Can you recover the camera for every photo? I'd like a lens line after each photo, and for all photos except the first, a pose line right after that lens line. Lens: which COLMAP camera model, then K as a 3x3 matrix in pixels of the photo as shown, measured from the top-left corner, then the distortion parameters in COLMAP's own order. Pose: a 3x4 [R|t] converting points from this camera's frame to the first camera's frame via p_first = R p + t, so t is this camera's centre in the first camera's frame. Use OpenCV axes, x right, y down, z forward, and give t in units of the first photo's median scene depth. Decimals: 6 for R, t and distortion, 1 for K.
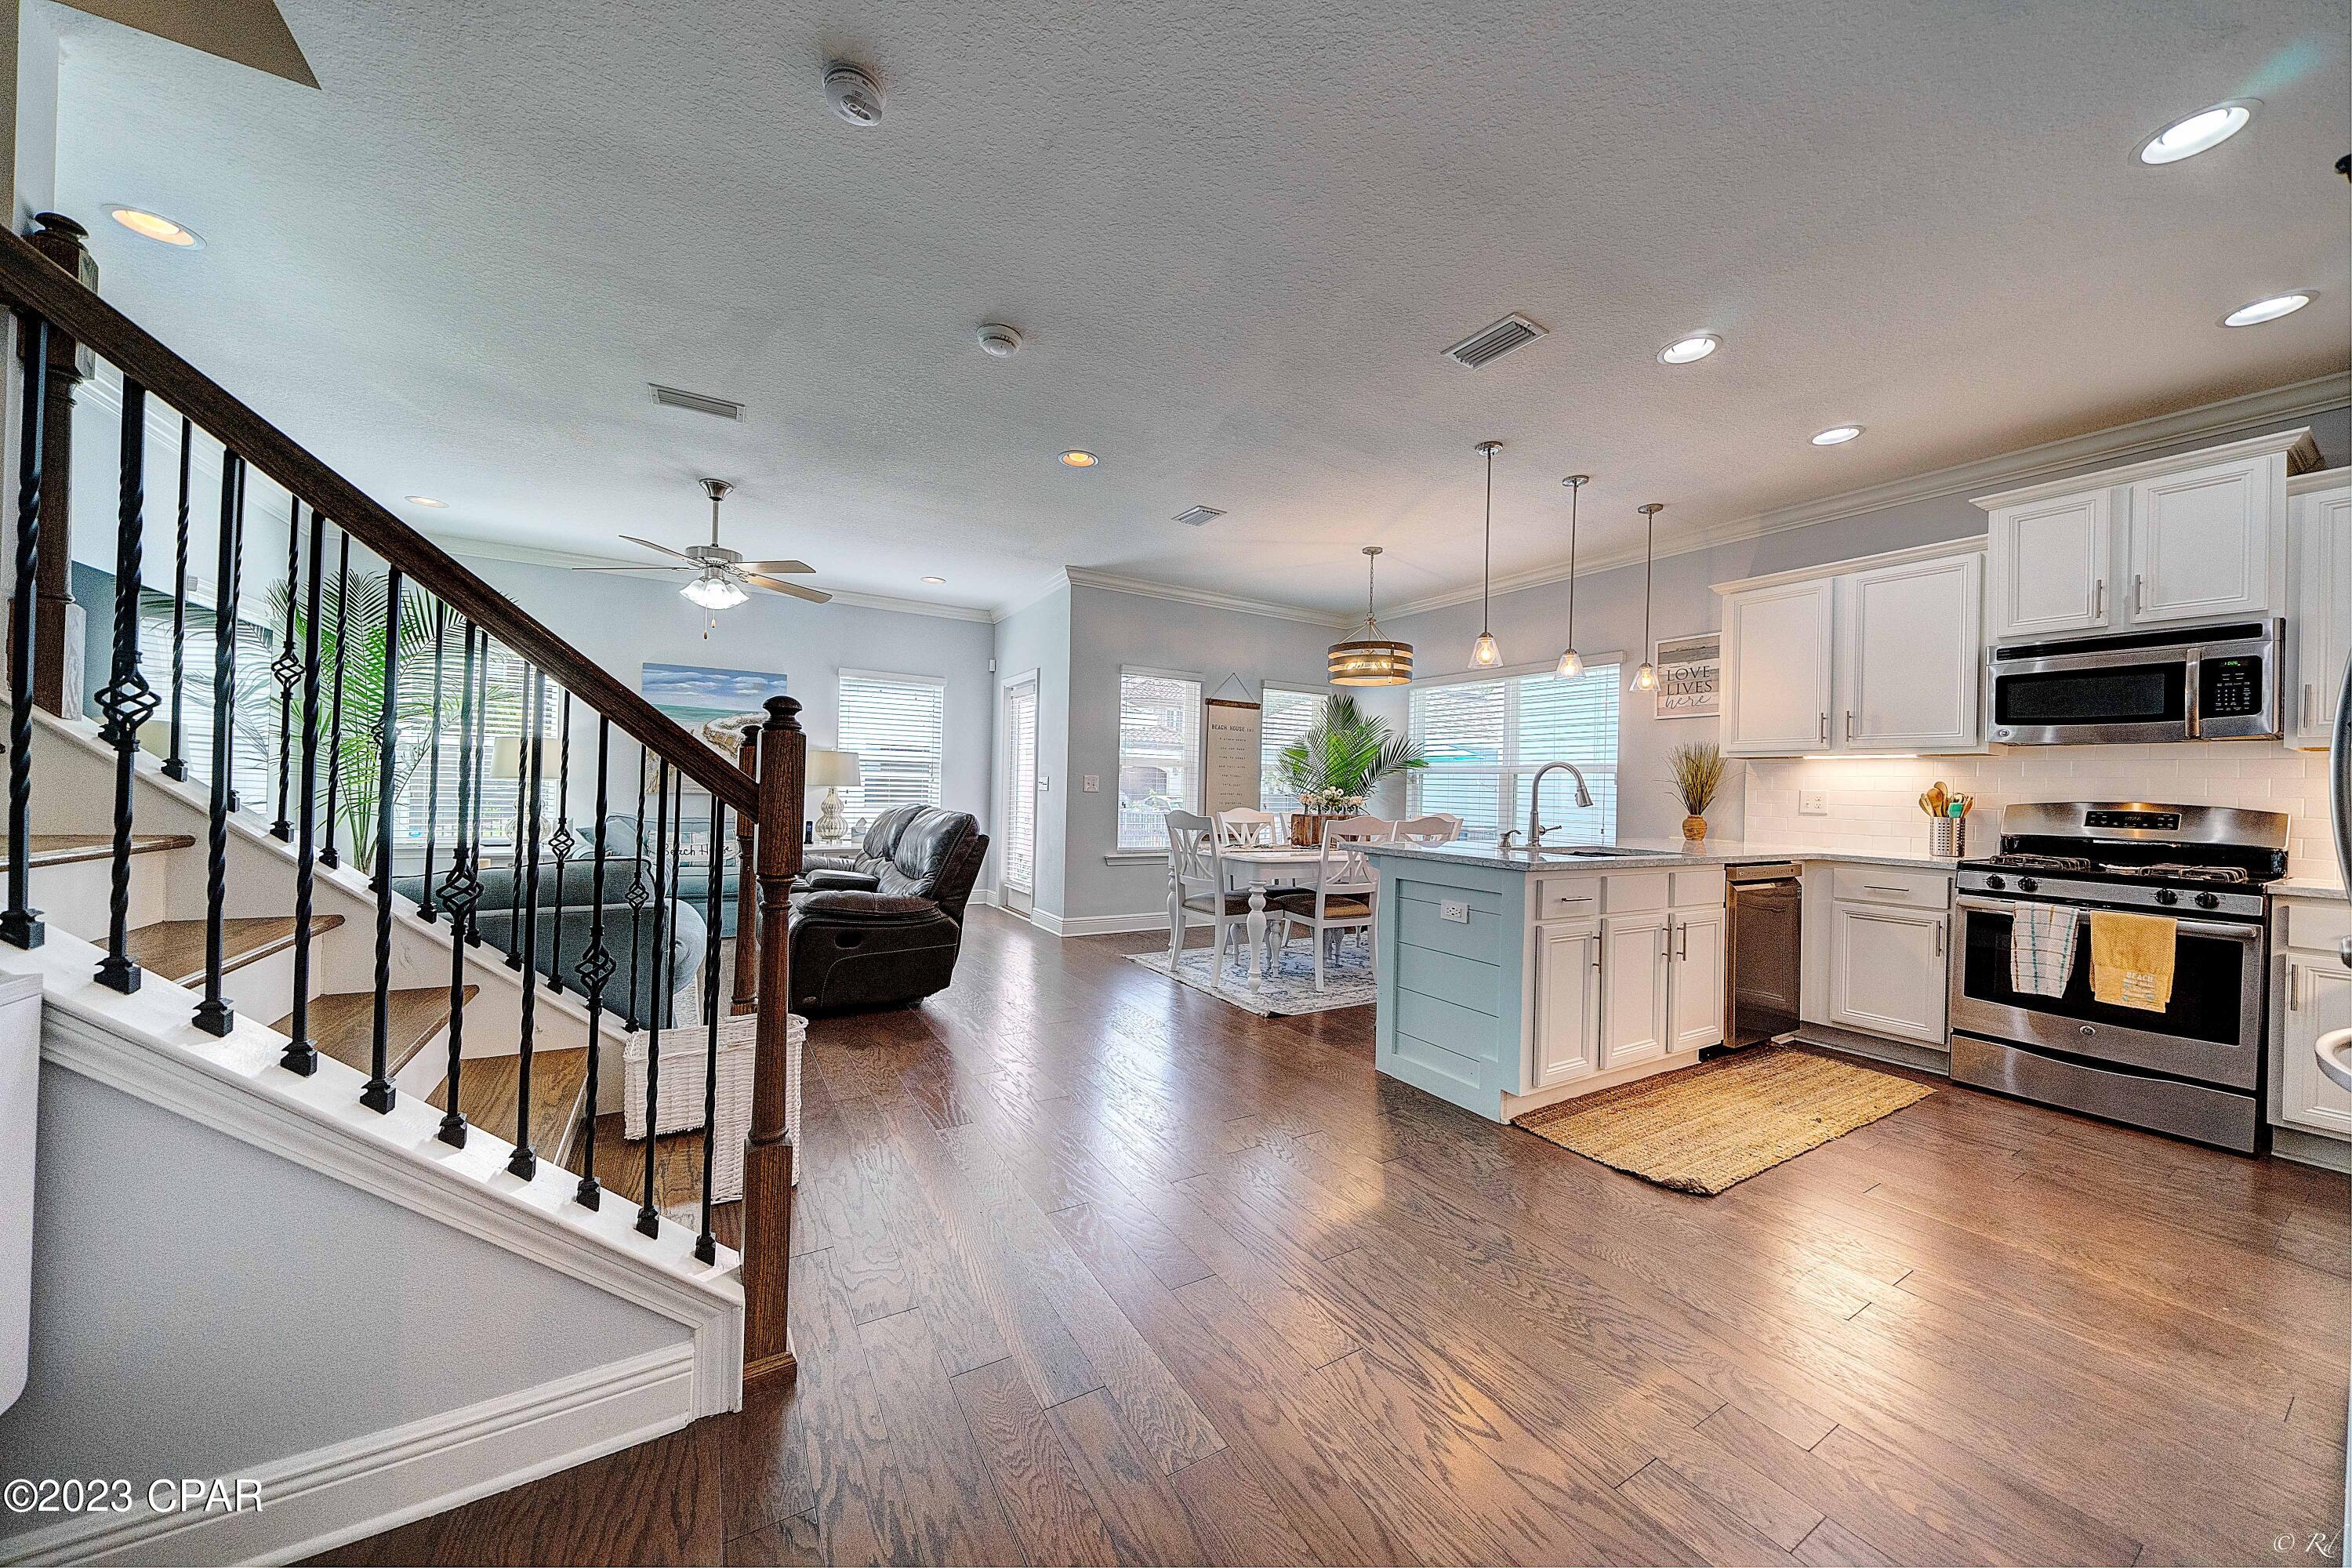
lens RADIAL K [[802.6, 0, 1164.2], [0, 802.6, 781.2], [0, 0, 1]] dist [-0.004890, 0.000363]
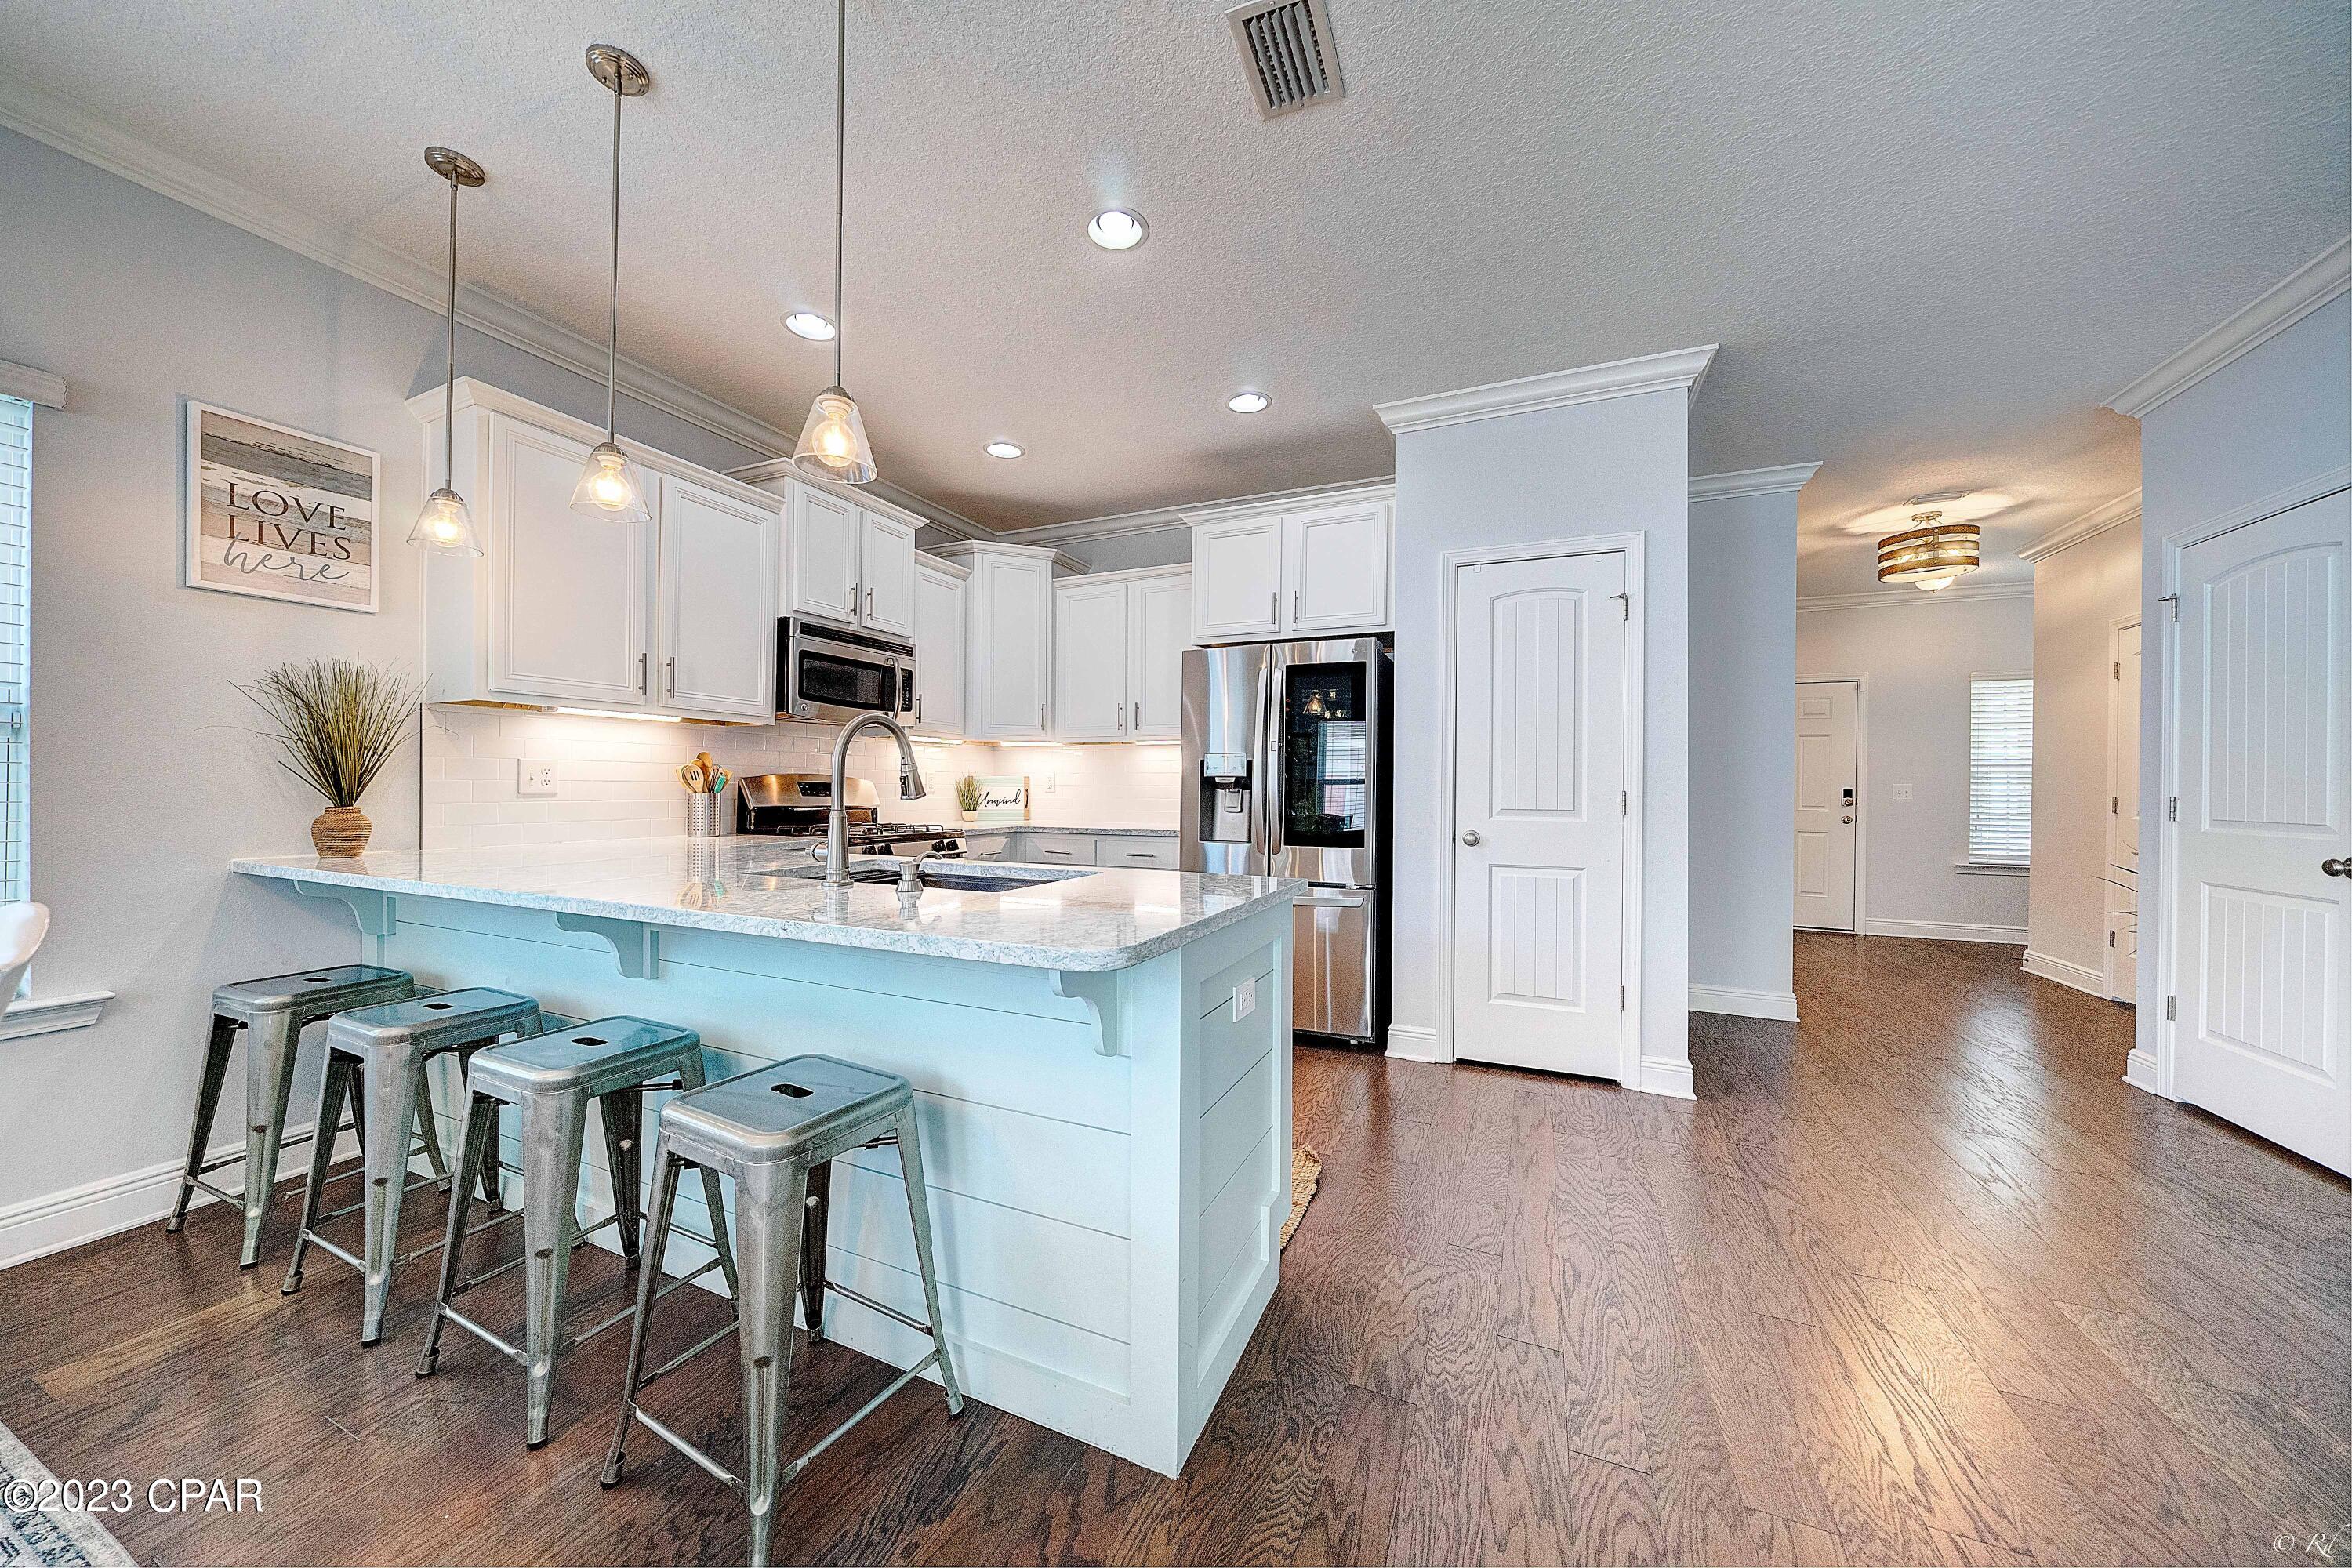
lens RADIAL K [[802.6, 0, 1173.3], [0, 802.6, 781.5], [0, 0, 1]] dist [-0.004890, 0.000363]
pose [[-0.581610, -0.026849, 0.813025, -0.032480], [-0.029460, 0.999495, 0.011932, 0.005753], [-0.812934, -0.017012, -0.582107, 0.834991]]
